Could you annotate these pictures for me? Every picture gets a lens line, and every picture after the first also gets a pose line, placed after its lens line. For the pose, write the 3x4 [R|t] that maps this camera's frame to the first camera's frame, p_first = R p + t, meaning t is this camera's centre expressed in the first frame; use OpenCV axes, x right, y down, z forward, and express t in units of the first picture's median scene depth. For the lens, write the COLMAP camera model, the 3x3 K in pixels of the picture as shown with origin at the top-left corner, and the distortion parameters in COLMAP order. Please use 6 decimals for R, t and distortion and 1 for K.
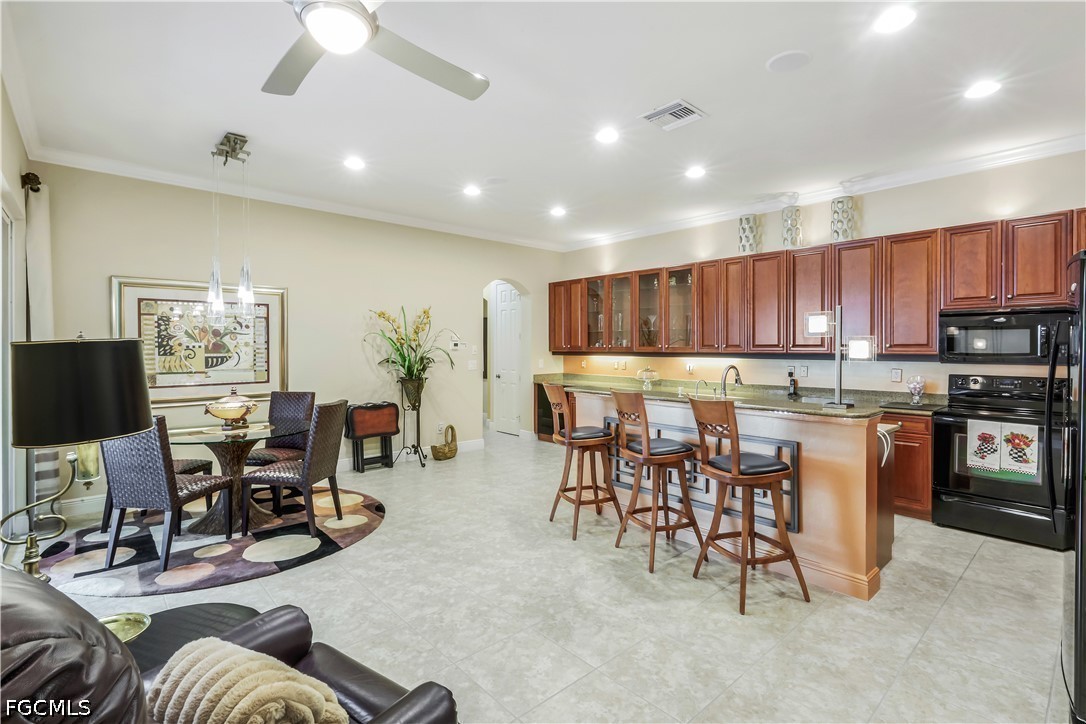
lens RADIAL K [[507.4, 0, 542.0], [0, 507.4, 351.3], [0, 0, 1]] dist [0.003317, 0.000753]
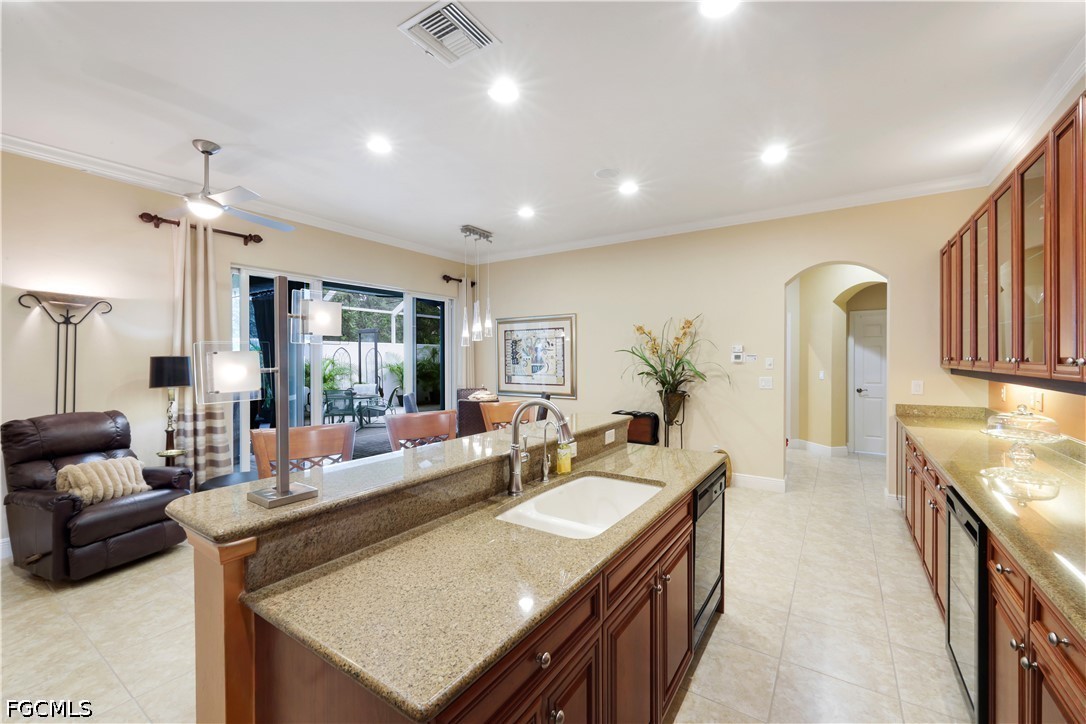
lens RADIAL K [[445.7, 0, 541.2], [0, 445.7, 358.8], [0, 0, 1]] dist [-0.000492, -0.000074]
pose [[0.240910, 0.003267, -0.970542, 0.642691], [-0.008357, 0.999964, 0.001291, -0.011239], [0.970511, 0.007799, 0.240929, 0.702309]]
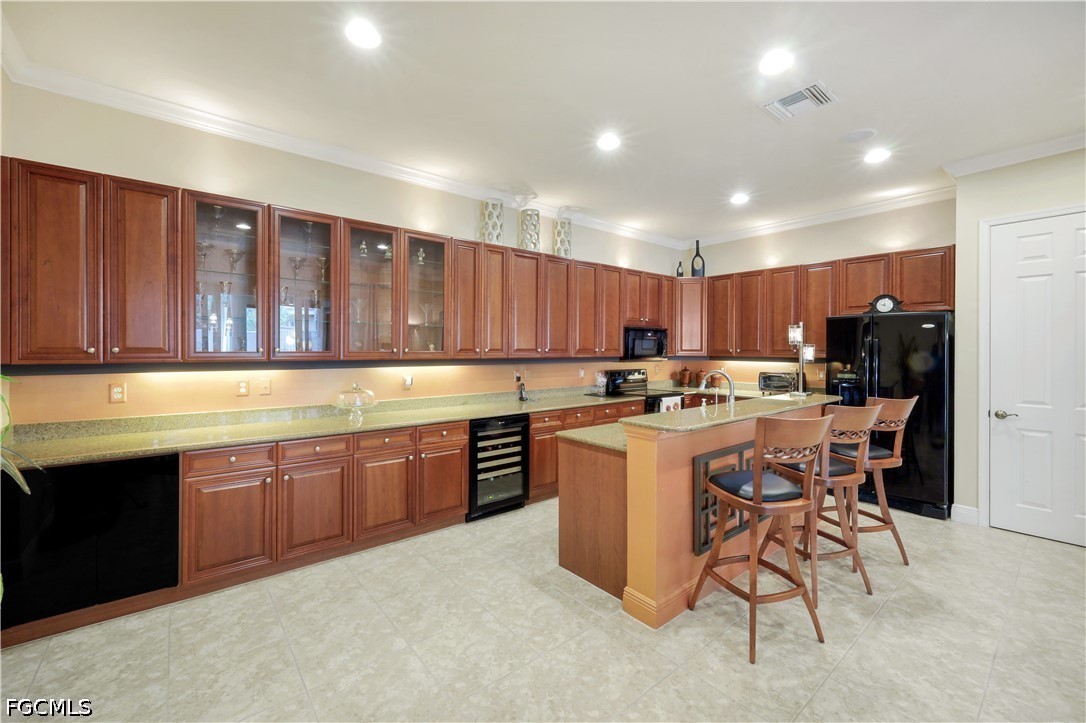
lens RADIAL K [[439.8, 0, 542.0], [0, 439.8, 354.8], [0, 0, 1]] dist [-0.000142, -0.000227]
pose [[0.044474, -0.012393, 0.998934, -0.405564], [0.005638, 0.999910, 0.012154, -0.012753], [-0.998995, 0.005091, 0.044540, 1.031150]]
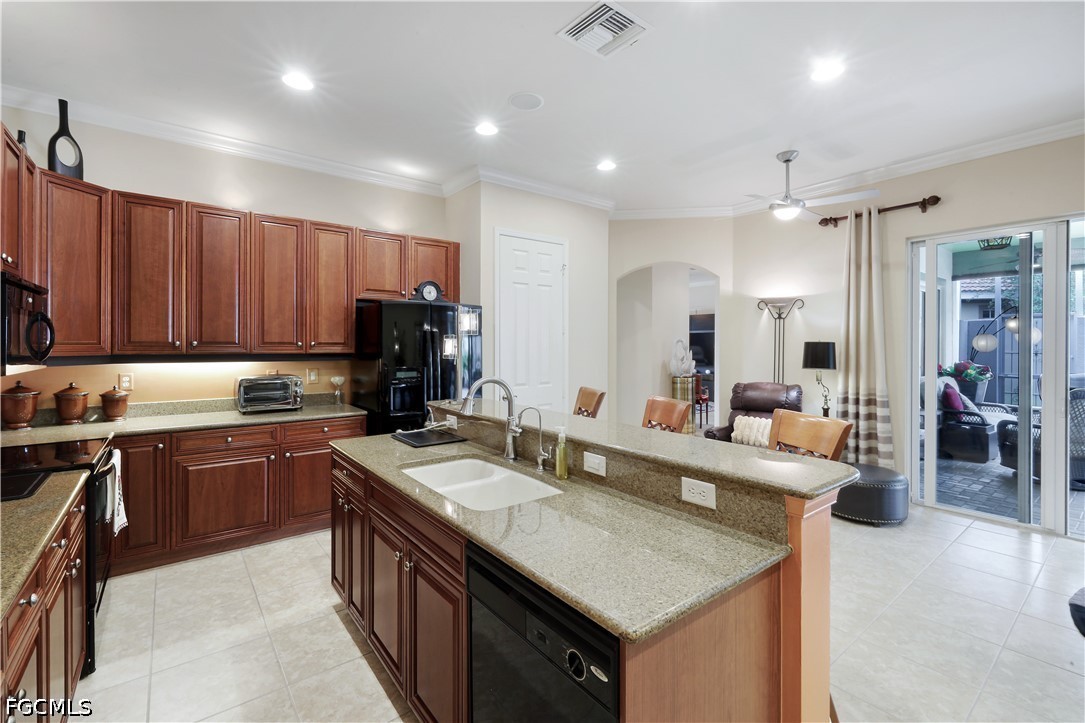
lens RADIAL K [[474.5, 0, 549.5], [0, 474.5, 349.6], [0, 0, 1]] dist [-0.001481, 0.000772]
pose [[-0.997812, -0.001286, 0.066108, 0.209100], [-0.000008, 0.999813, 0.019335, -0.011811], [-0.066120, 0.019292, -0.997625, 1.220325]]
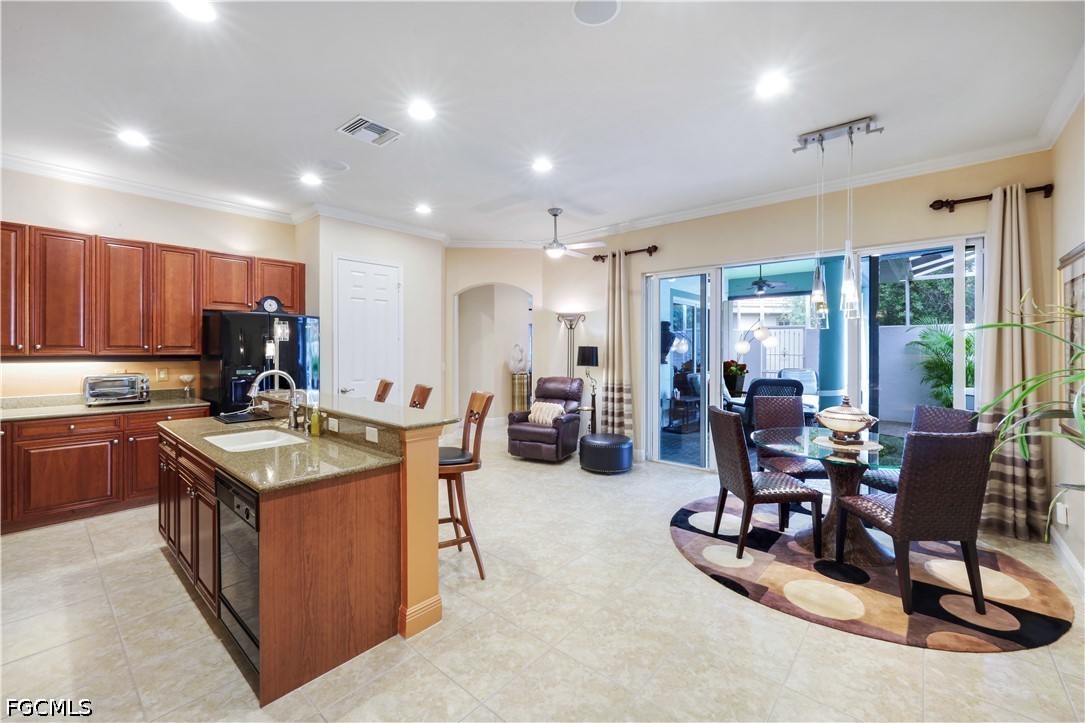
lens RADIAL K [[439.4, 0, 543.5], [0, 439.4, 352.4], [0, 0, 1]] dist [-0.000142, -0.000227]
pose [[-0.992508, -0.001300, -0.122173, 0.007847], [-0.003688, 0.999806, 0.019323, -0.015037], [0.122124, 0.019629, -0.992321, 1.412632]]
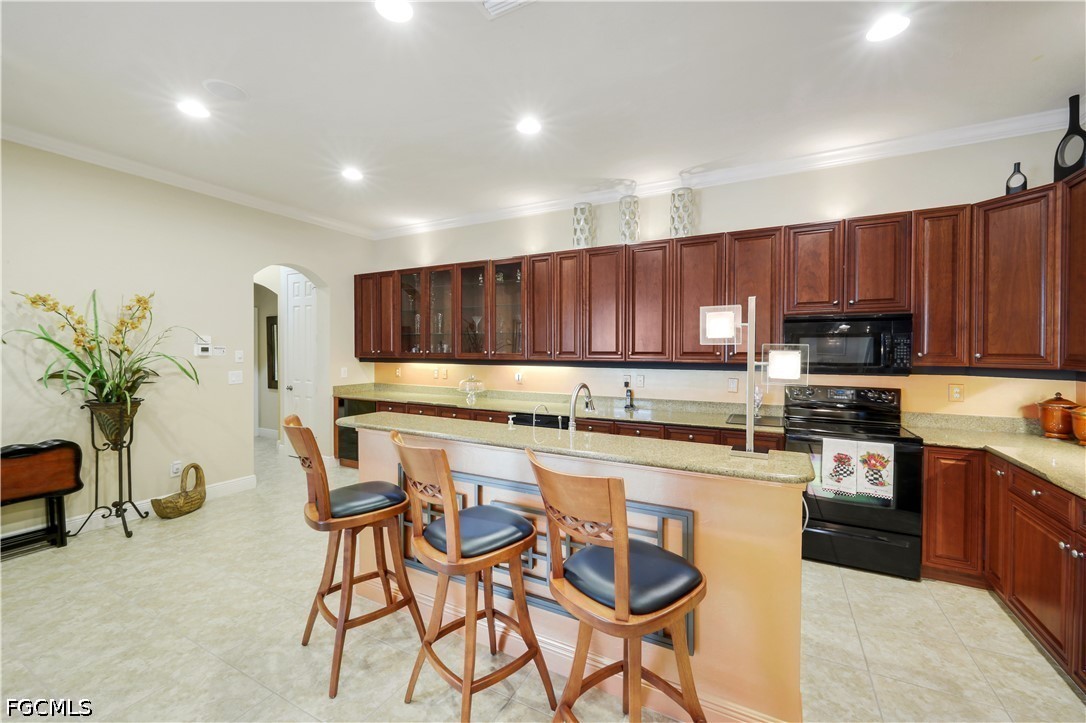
lens RADIAL K [[439.8, 0, 541.8], [0, 439.8, 358.9], [0, 0, 1]] dist [-0.000142, -0.000227]
pose [[0.940097, -0.003916, 0.340885, 0.090377], [-0.000570, 0.999915, 0.013057, -0.011069], [-0.340907, -0.012469, 0.940014, 0.354426]]
